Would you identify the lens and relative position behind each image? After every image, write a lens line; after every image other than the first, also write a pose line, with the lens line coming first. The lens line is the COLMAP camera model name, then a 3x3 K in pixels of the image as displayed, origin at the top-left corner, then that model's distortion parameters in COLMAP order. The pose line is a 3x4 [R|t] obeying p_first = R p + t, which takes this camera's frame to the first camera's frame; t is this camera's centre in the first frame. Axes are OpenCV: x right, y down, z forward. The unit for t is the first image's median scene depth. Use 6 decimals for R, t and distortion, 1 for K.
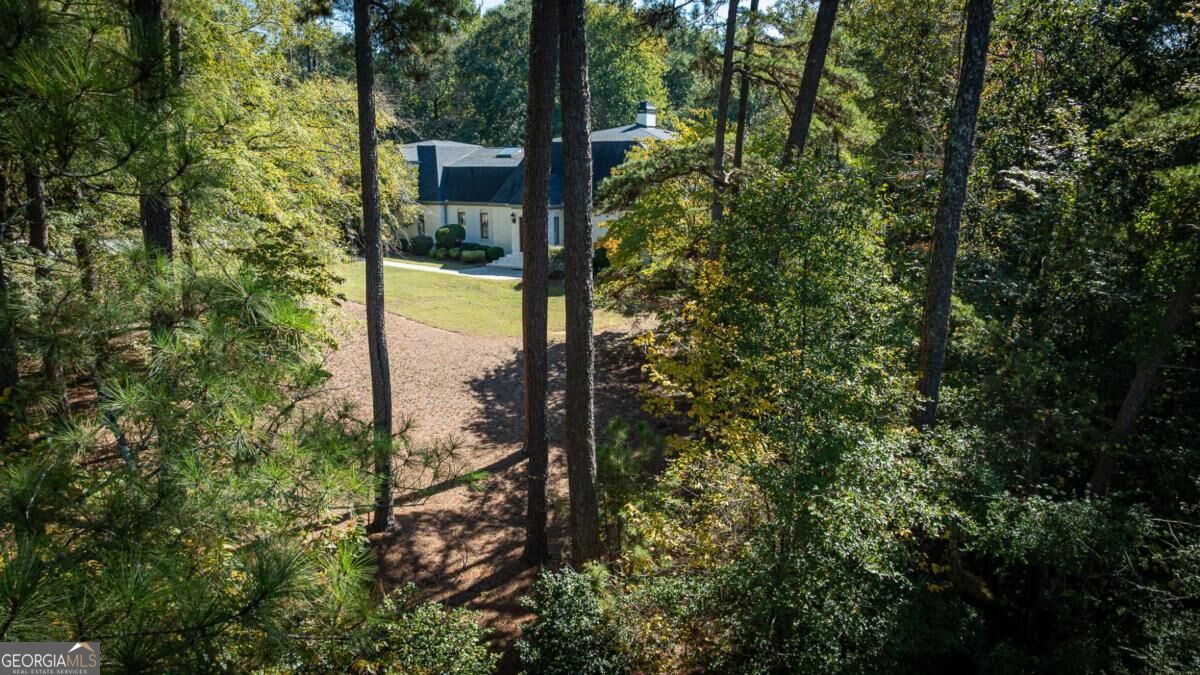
lens RADIAL K [[833.4, 0, 596.8], [0, 833.4, 330.4], [0, 0, 1]] dist [0.001155, 0.020608]
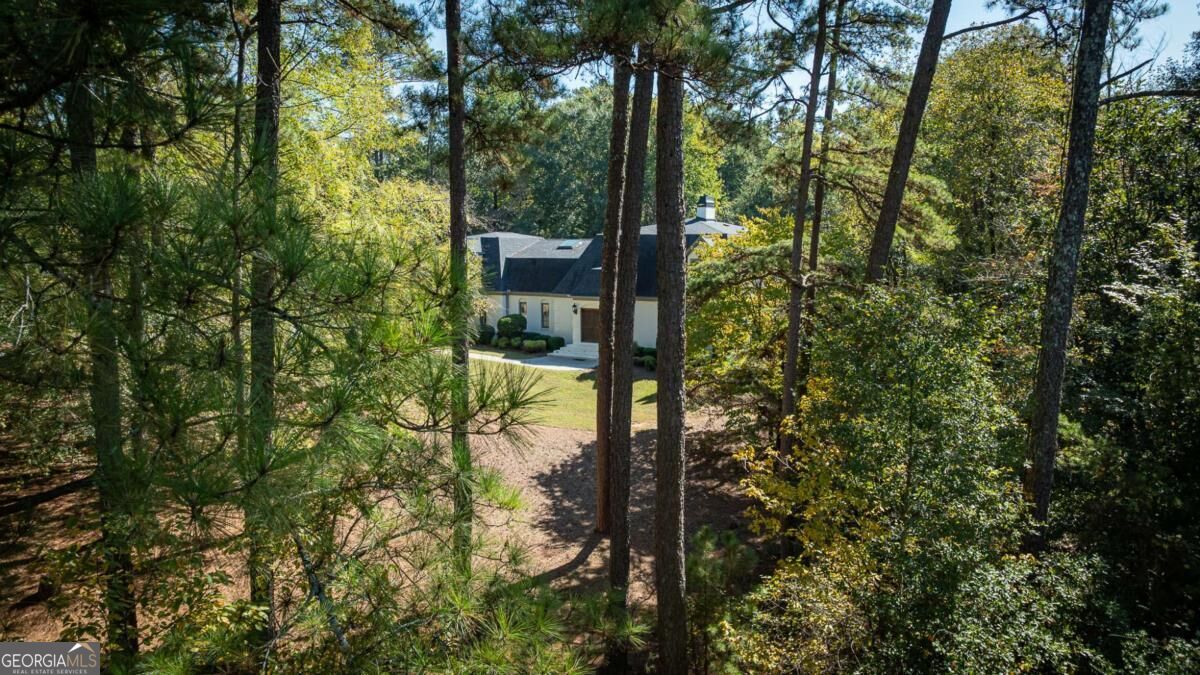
lens RADIAL K [[833.4, 0, 594.4], [0, 833.4, 334.4], [0, 0, 1]] dist [0.001155, 0.020608]
pose [[0.998347, 0.008039, -0.056907, -0.039574], [-0.013282, 0.995638, -0.092350, -0.023020], [0.055917, 0.092953, 0.994099, -0.007266]]
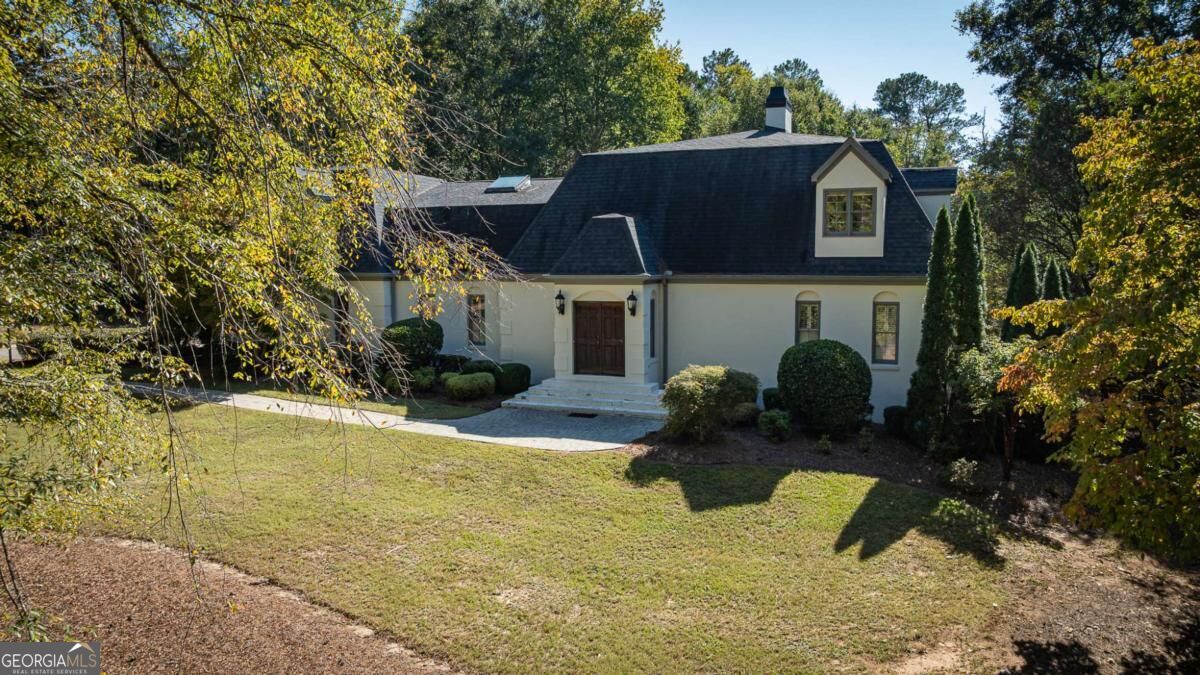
lens RADIAL K [[833.4, 0, 601.0], [0, 833.4, 332.0], [0, 0, 1]] dist [0.001155, 0.020608]
pose [[0.987059, -0.019067, 0.159220, -0.326031], [0.035336, 0.994361, -0.099985, -0.151731], [-0.156416, 0.104317, 0.982167, 1.143361]]
